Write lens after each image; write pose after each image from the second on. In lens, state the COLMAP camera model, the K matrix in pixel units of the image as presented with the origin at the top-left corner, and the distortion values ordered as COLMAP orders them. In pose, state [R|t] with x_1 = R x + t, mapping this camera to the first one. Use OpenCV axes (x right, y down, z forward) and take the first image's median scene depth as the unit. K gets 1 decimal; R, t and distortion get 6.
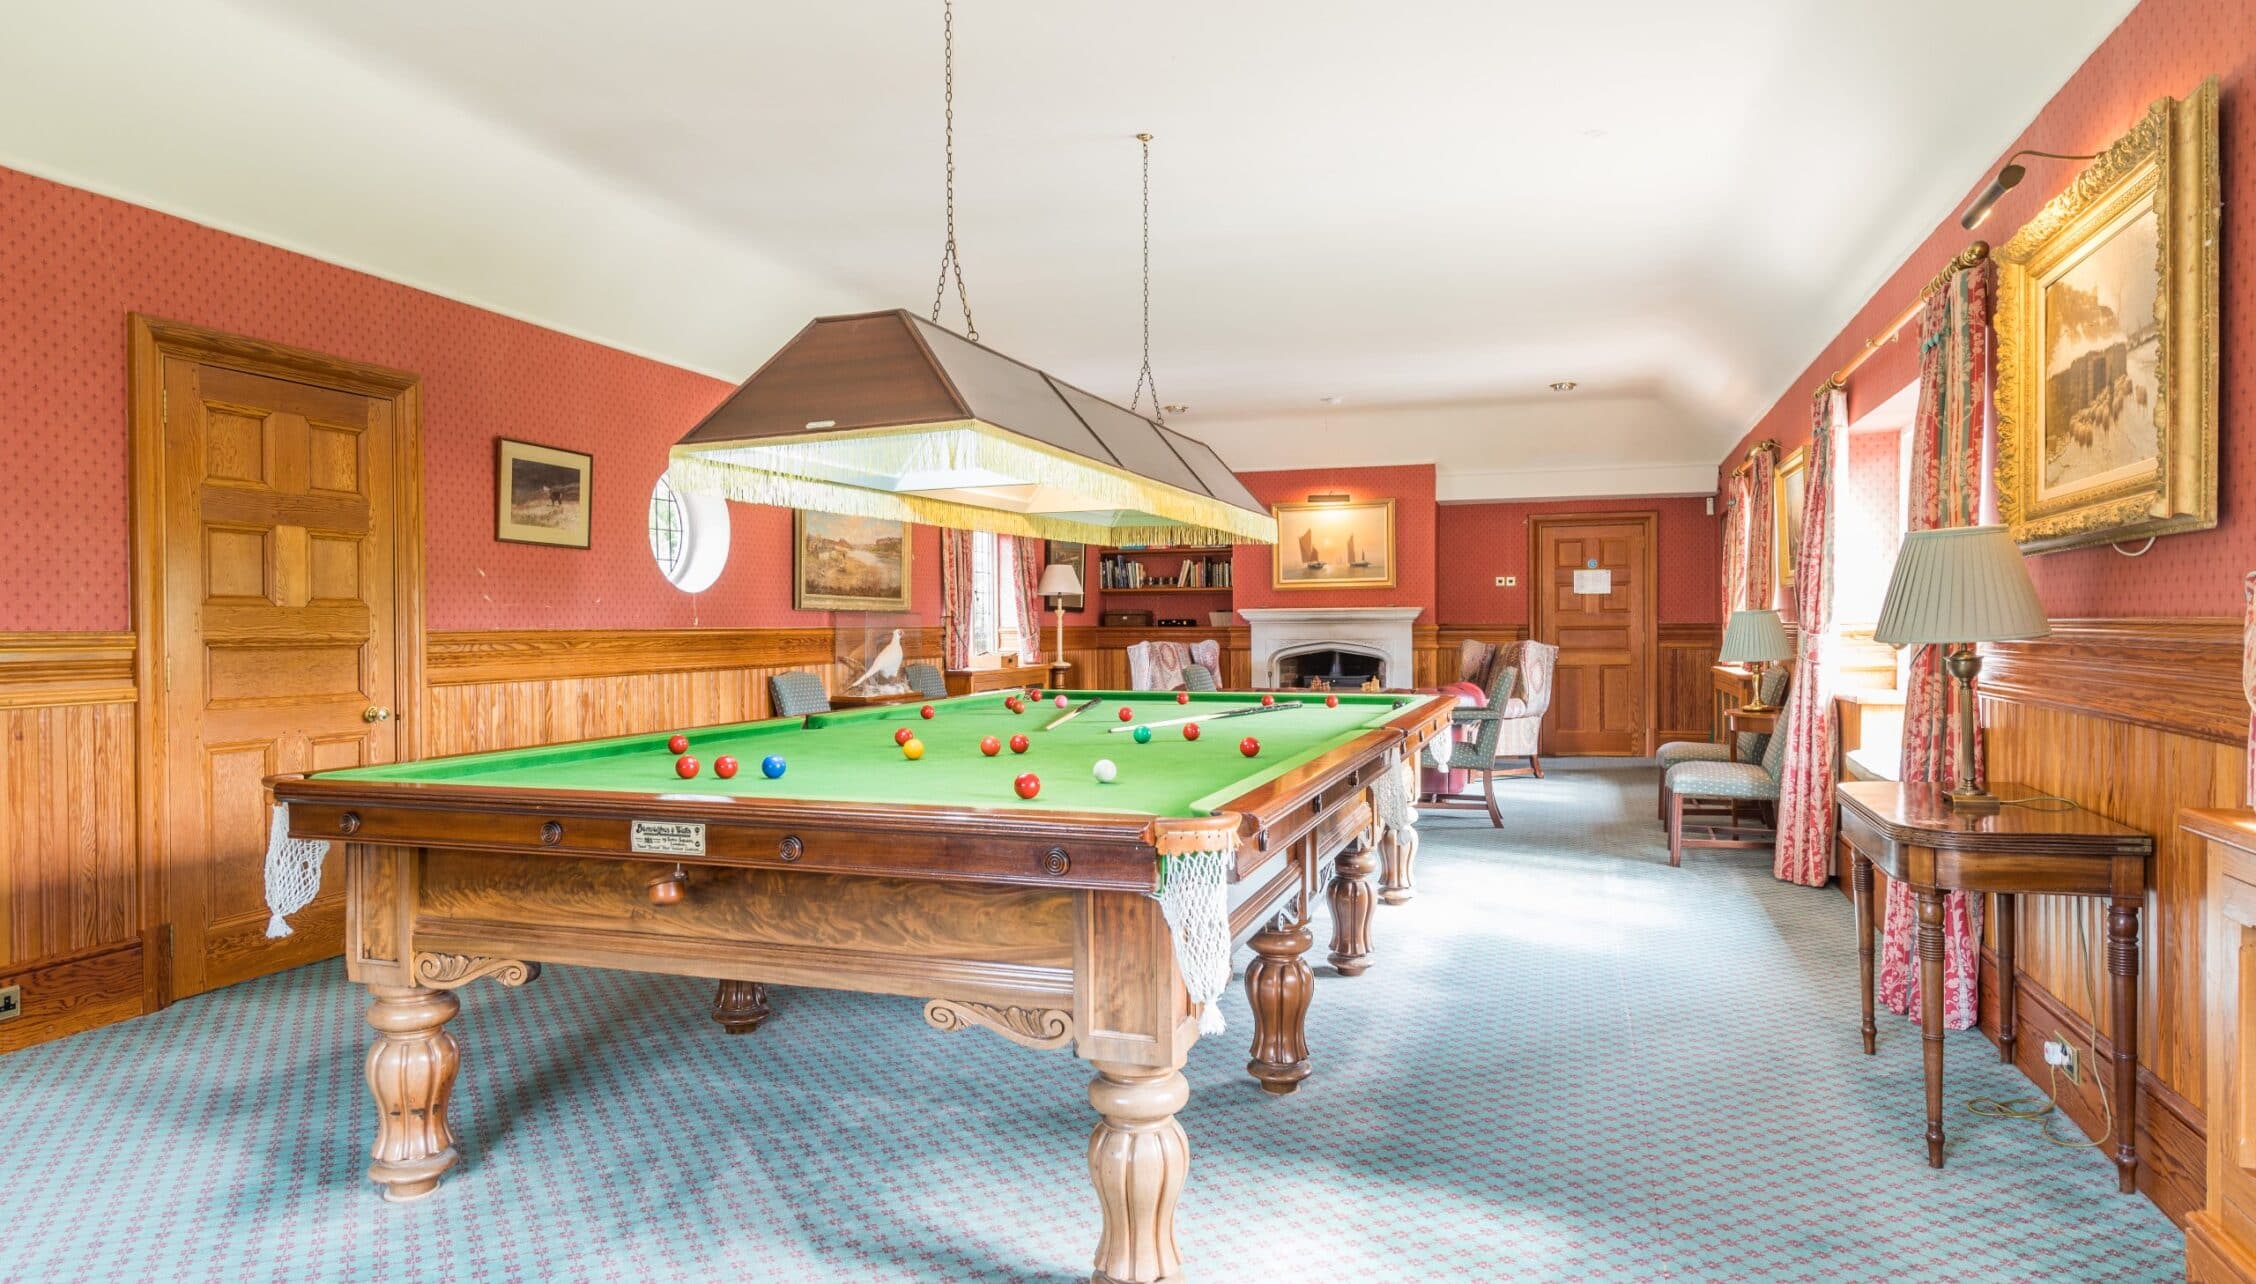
lens RADIAL K [[1339.8, 0, 1127.2], [0, 1339.8, 638.1], [0, 0, 1]] dist [0.000708, 0.000040]
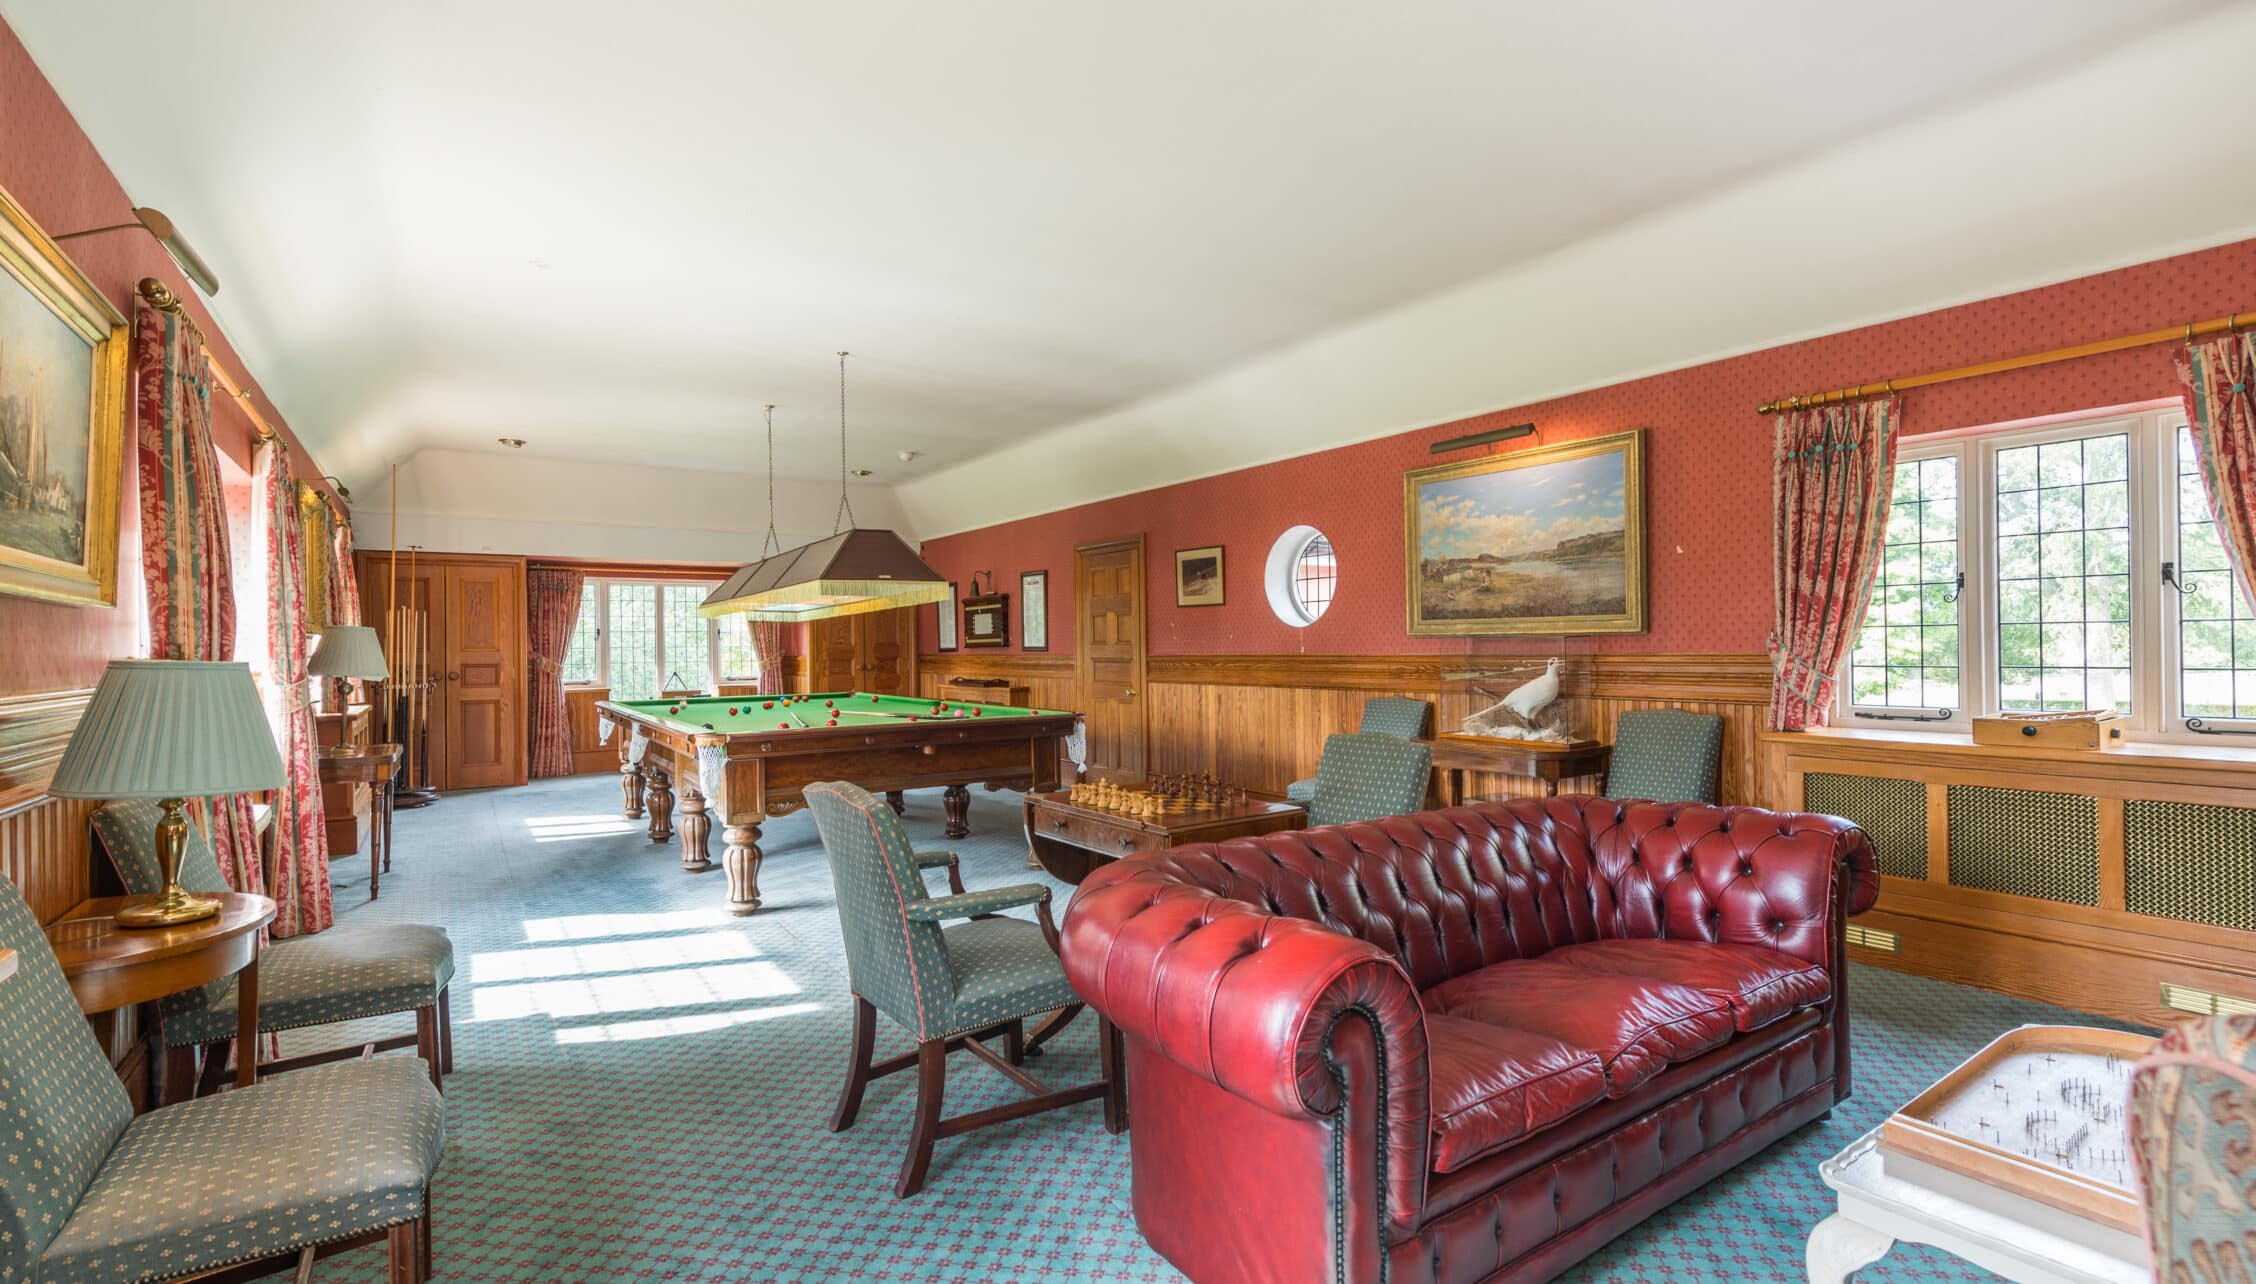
lens RADIAL K [[984.4, 0, 1128.4], [0, 984.4, 642.4], [0, 0, 1]] dist [0.000402, 0.000005]
pose [[-0.609268, 0.000021, -0.792964, 0.461070], [0.000533, 1.000000, -0.000384, -0.016491], [0.792964, -0.000657, -0.609268, 1.257406]]
